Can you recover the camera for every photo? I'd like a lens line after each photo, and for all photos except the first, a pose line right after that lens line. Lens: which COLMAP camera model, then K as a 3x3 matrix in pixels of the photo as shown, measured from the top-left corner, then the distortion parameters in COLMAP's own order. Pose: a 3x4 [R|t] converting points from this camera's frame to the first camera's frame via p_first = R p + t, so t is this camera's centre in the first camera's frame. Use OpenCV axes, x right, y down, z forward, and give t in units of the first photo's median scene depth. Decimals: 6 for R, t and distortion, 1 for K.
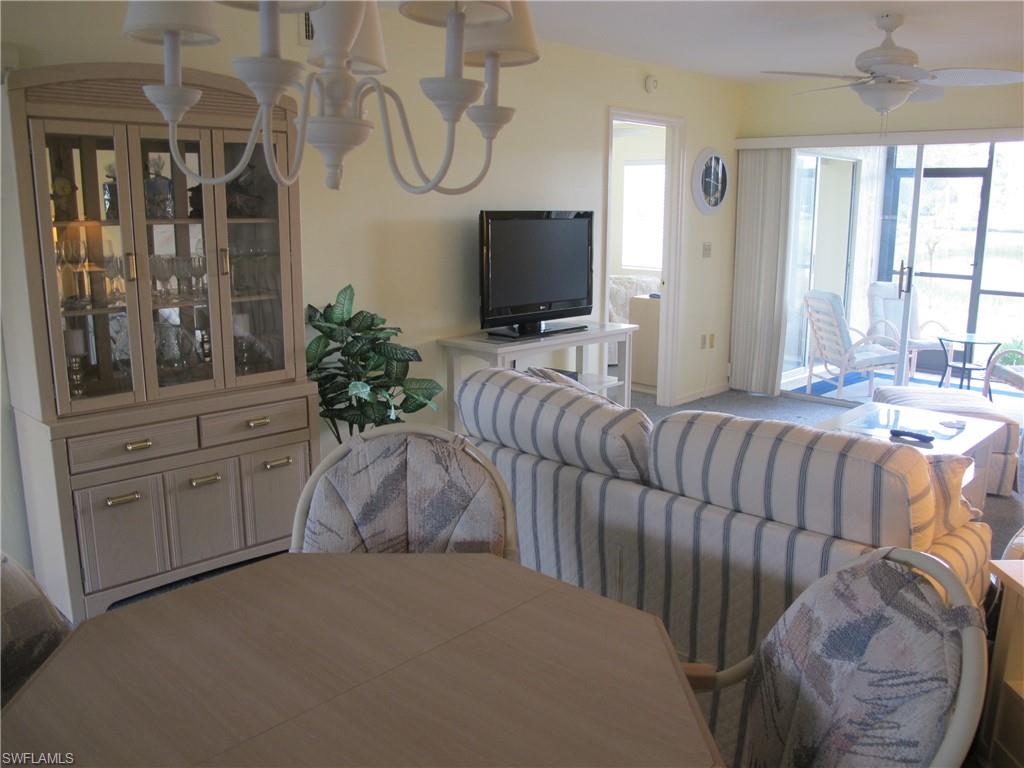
lens RADIAL K [[859.9, 0, 516.9], [0, 859.9, 388.5], [0, 0, 1]] dist [-0.166211, 0.148919]
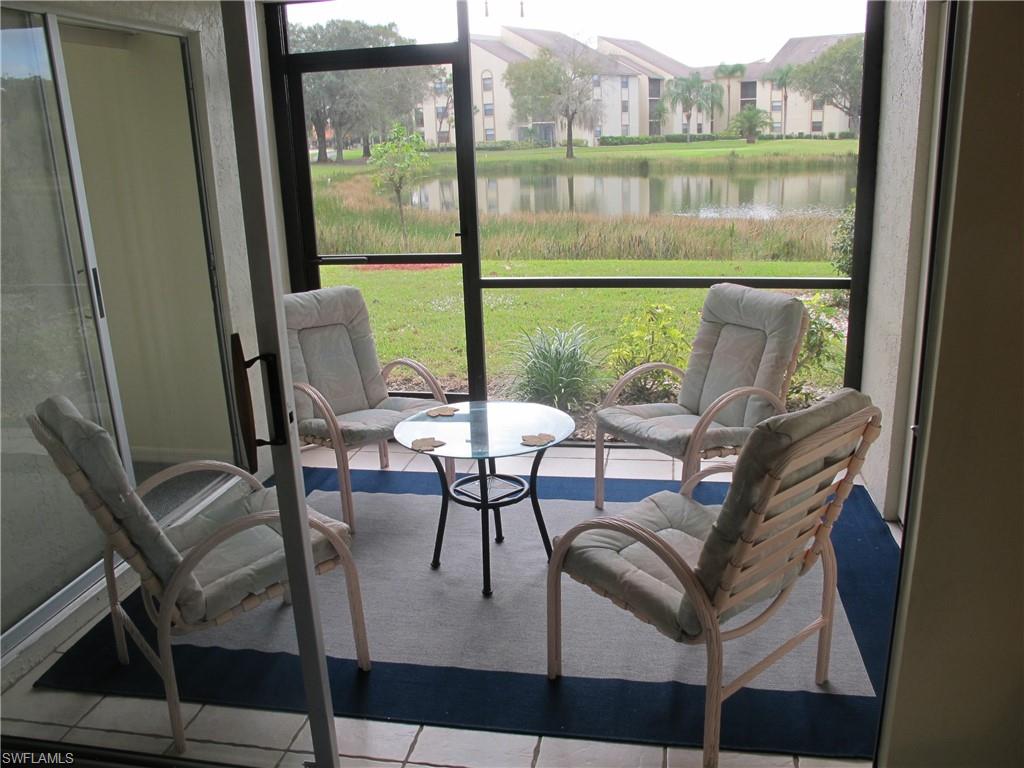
lens RADIAL K [[859.9, 0, 516.9], [0, 859.9, 388.5], [0, 0, 1]] dist [-0.166211, 0.148919]
pose [[0.835075, -0.194412, 0.514639, 0.357882], [0.156471, 0.980775, 0.116606, -0.139254], [-0.527414, -0.016849, 0.849441, 0.654506]]
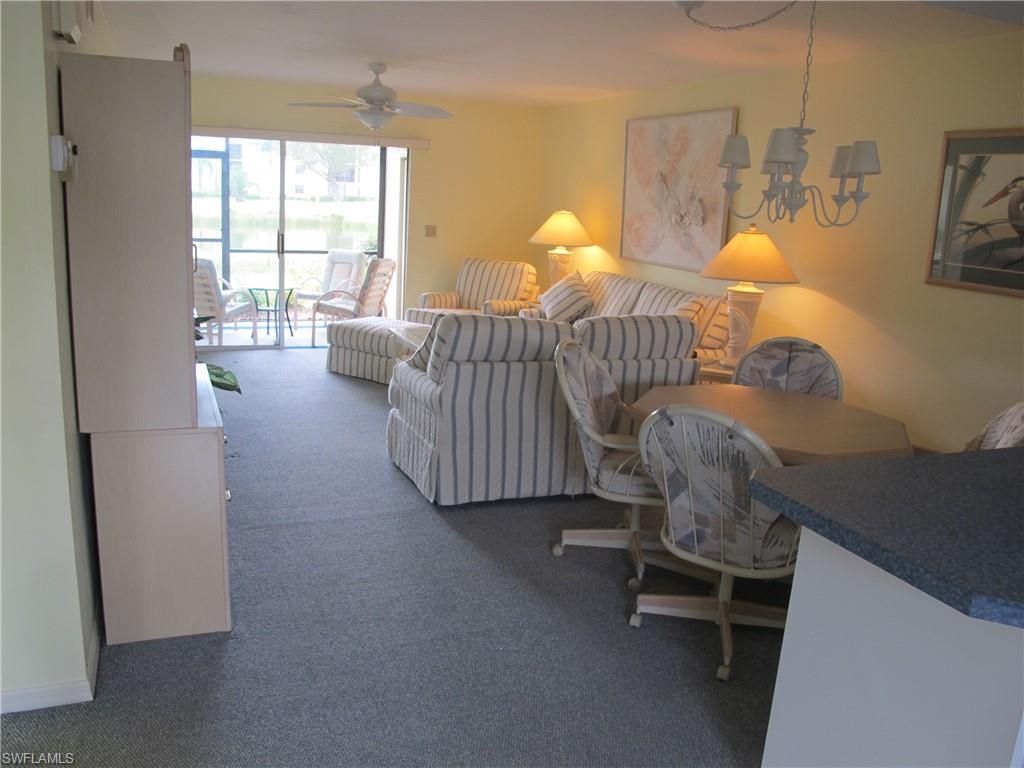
lens RADIAL K [[859.9, 0, 516.9], [0, 859.9, 388.5], [0, 0, 1]] dist [-0.166211, 0.148919]
pose [[0.394730, -0.185840, 0.899806, -0.550649], [0.142280, 0.979881, 0.139962, -0.037840], [-0.907714, 0.072777, 0.413230, 0.125057]]
